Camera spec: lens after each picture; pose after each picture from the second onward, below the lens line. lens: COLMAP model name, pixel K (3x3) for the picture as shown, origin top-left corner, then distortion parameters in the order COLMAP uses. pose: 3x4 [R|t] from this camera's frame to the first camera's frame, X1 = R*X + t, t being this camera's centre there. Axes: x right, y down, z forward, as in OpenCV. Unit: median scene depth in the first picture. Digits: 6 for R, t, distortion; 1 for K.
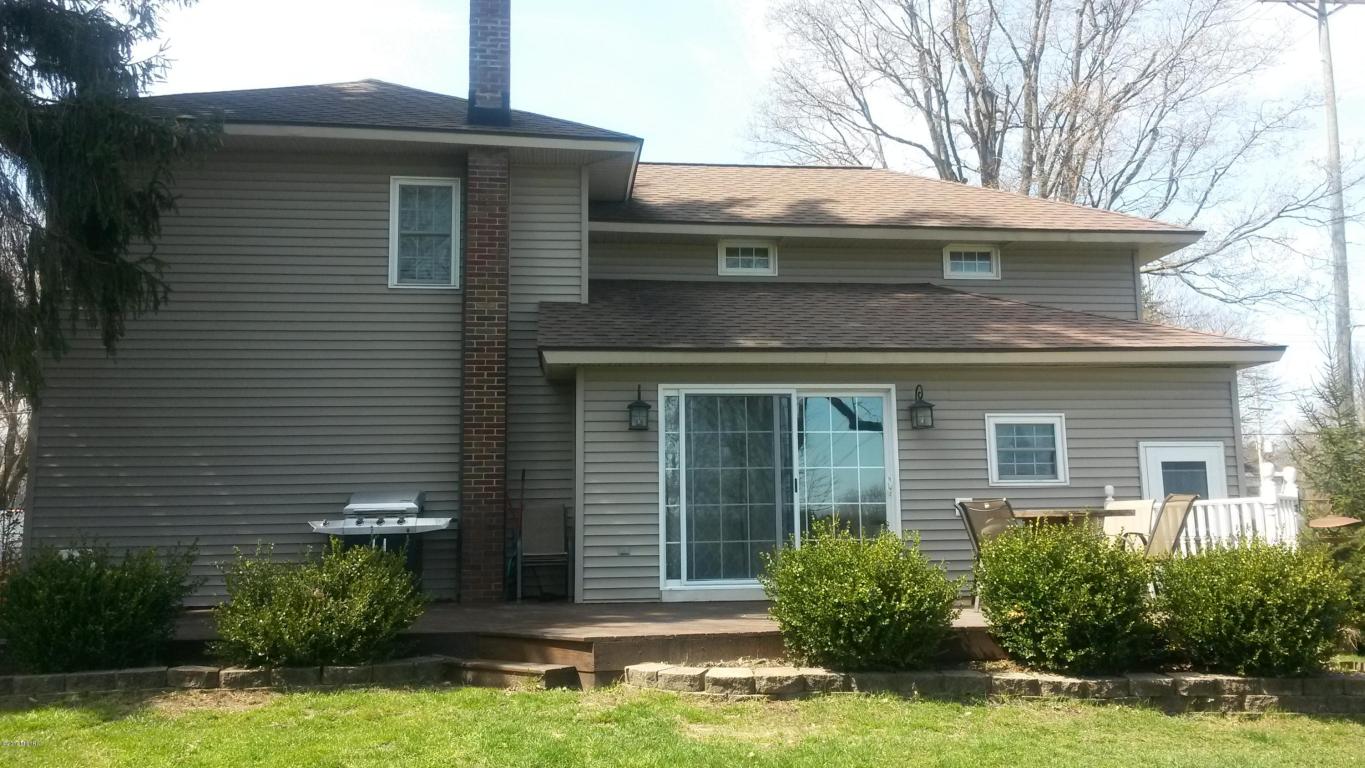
lens RADIAL K [[1077.1, 0, 682.2], [0, 1077.1, 399.7], [0, 0, 1]] dist [0.102221, -0.193403]
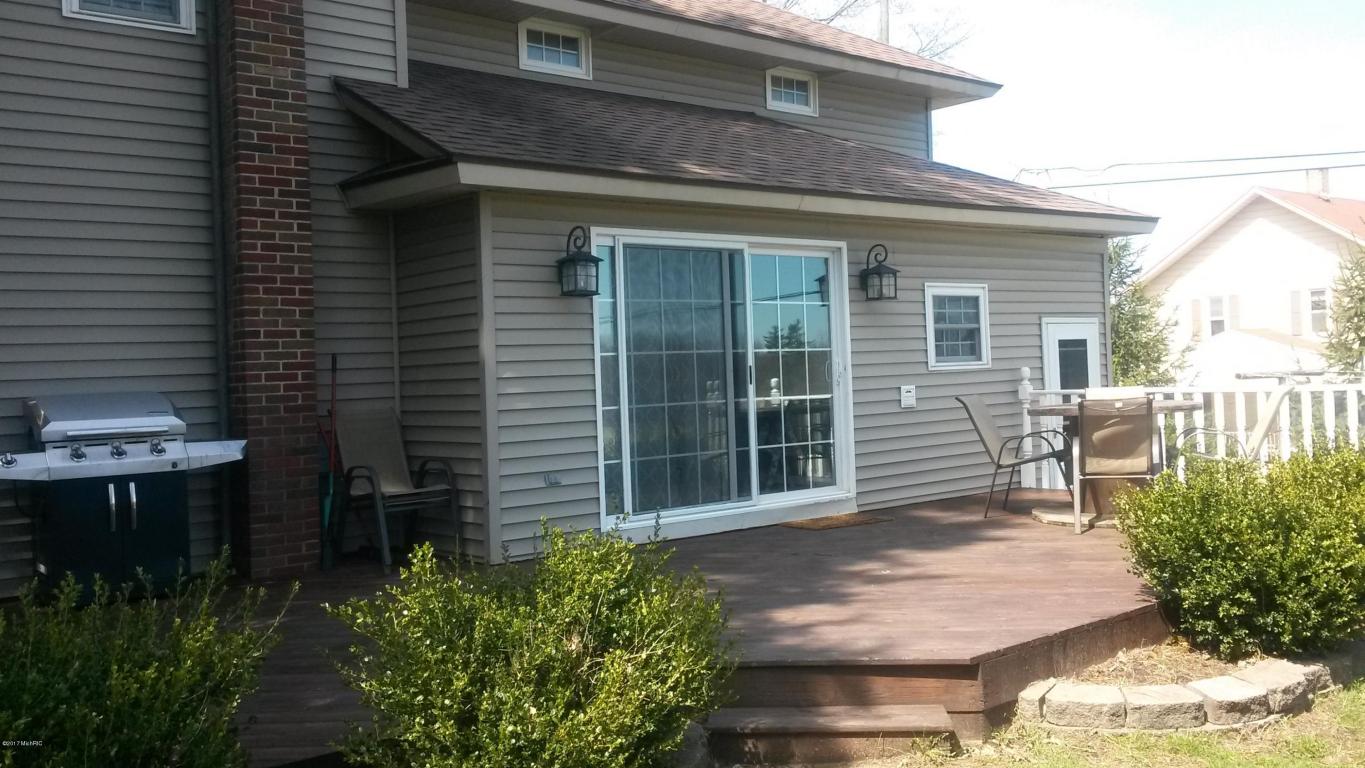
lens RADIAL K [[1172.2, 0, 682.5], [0, 1172.2, 384.0], [0, 0, 1]] dist [0.141605, -0.252136]
pose [[0.838384, -0.022199, 0.544628, -0.362834], [-0.041209, 0.993729, 0.103941, 0.003881], [-0.543520, -0.109586, 0.832212, 0.346739]]
